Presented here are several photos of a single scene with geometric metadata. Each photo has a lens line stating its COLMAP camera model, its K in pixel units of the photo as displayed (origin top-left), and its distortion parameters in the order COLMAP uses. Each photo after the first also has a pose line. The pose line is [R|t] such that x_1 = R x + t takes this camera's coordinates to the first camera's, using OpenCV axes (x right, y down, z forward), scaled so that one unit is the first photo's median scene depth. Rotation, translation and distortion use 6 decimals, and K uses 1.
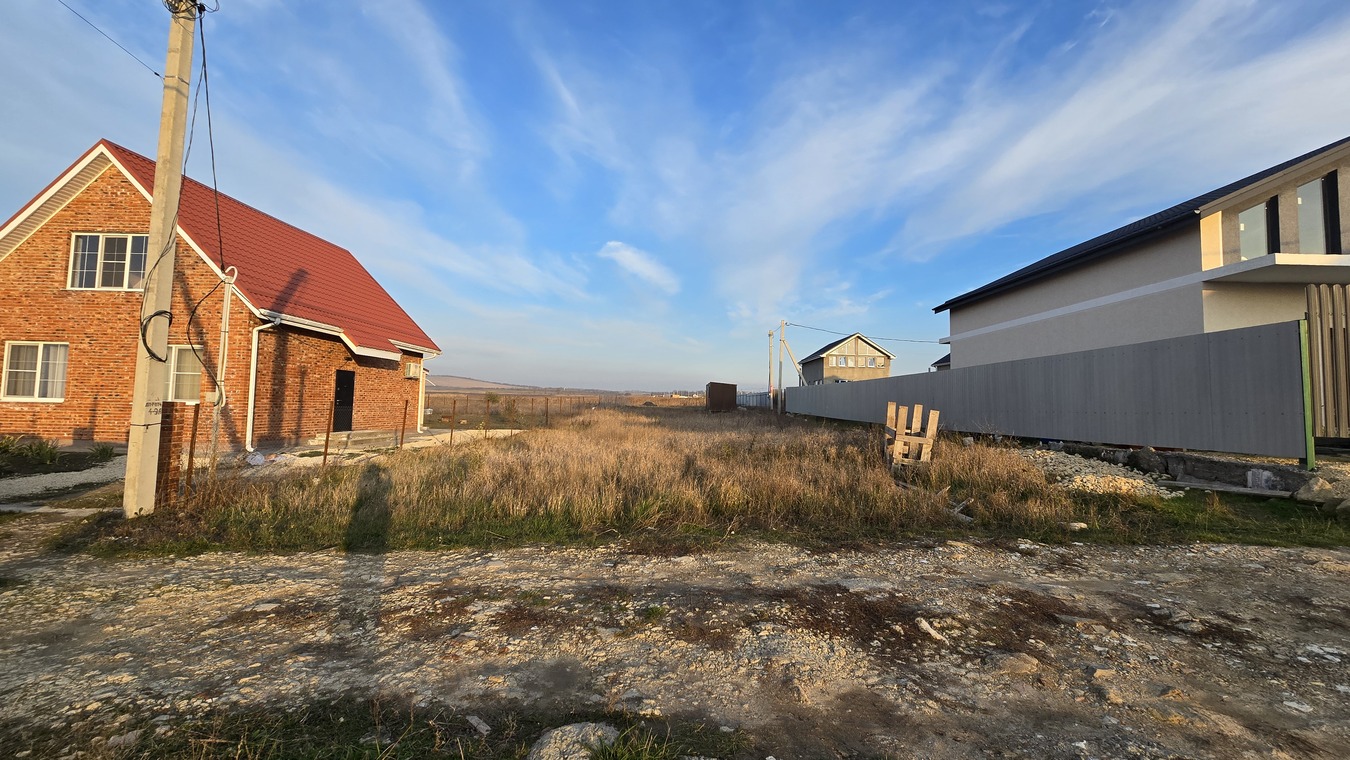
lens RADIAL K [[554.3, 0, 676.5], [0, 554.3, 385.2], [0, 0, 1]] dist [0.003791, -0.000758]
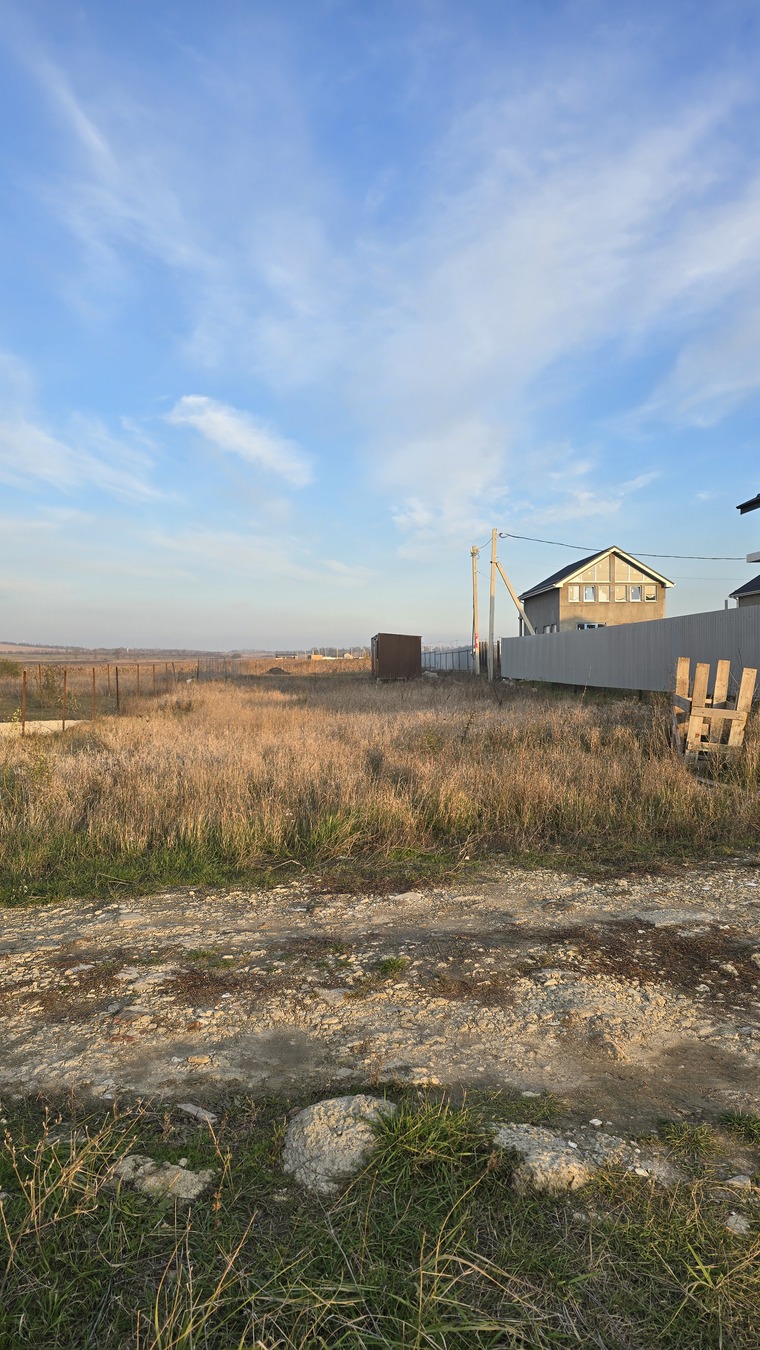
lens RADIAL K [[909.0, 0, 382.2], [0, 909.0, 706.1], [0, 0, 1]] dist [0.062198, -0.045912]
pose [[0.996489, -0.033362, 0.076794, -0.022698], [0.027587, 0.996797, 0.075065, -0.001416], [-0.079052, -0.072683, 0.994217, -0.023072]]
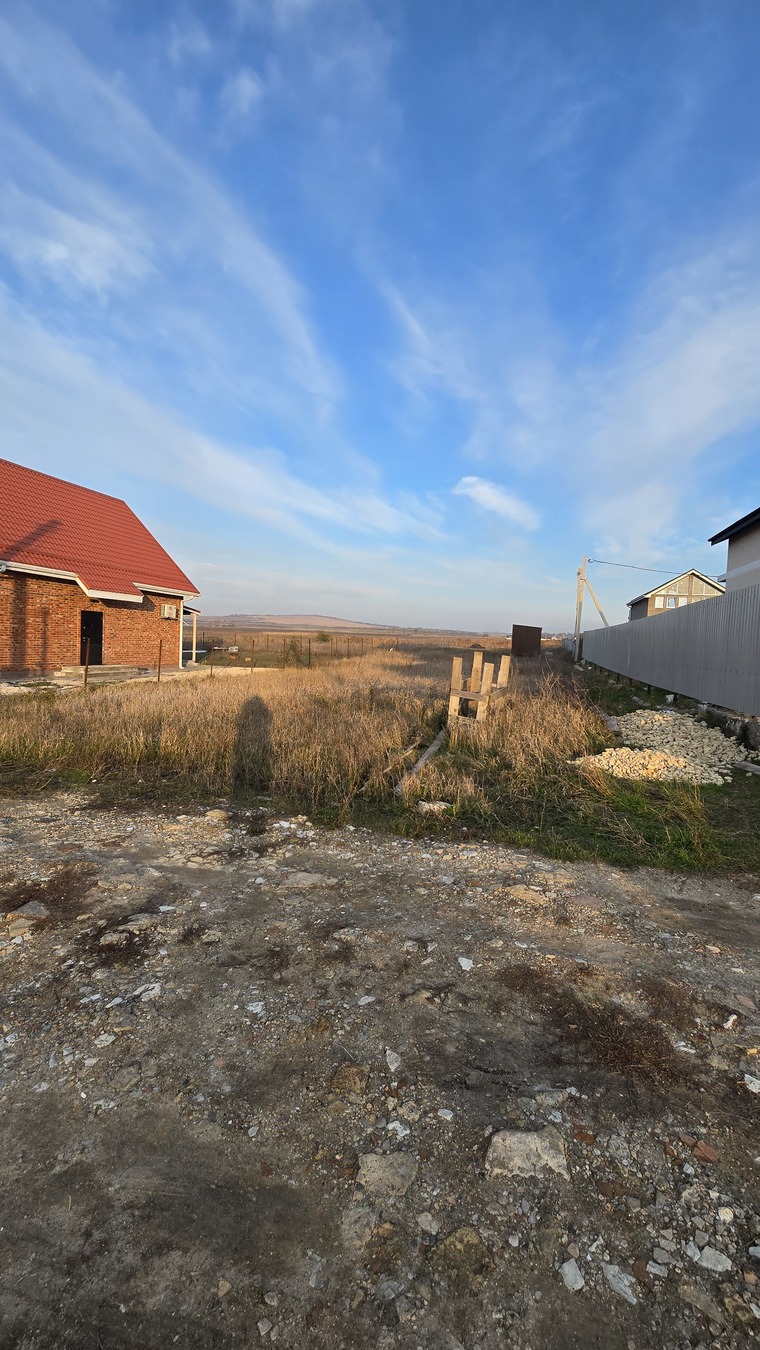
lens RADIAL K [[554.3, 0, 392.8], [0, 554.3, 677.1], [0, 0, 1]] dist [0.003791, -0.000758]
pose [[0.966015, 0.033986, -0.256242, 0.228081], [-0.010470, 0.995650, 0.092587, -0.003773], [0.258274, -0.086758, 0.962168, 0.054365]]
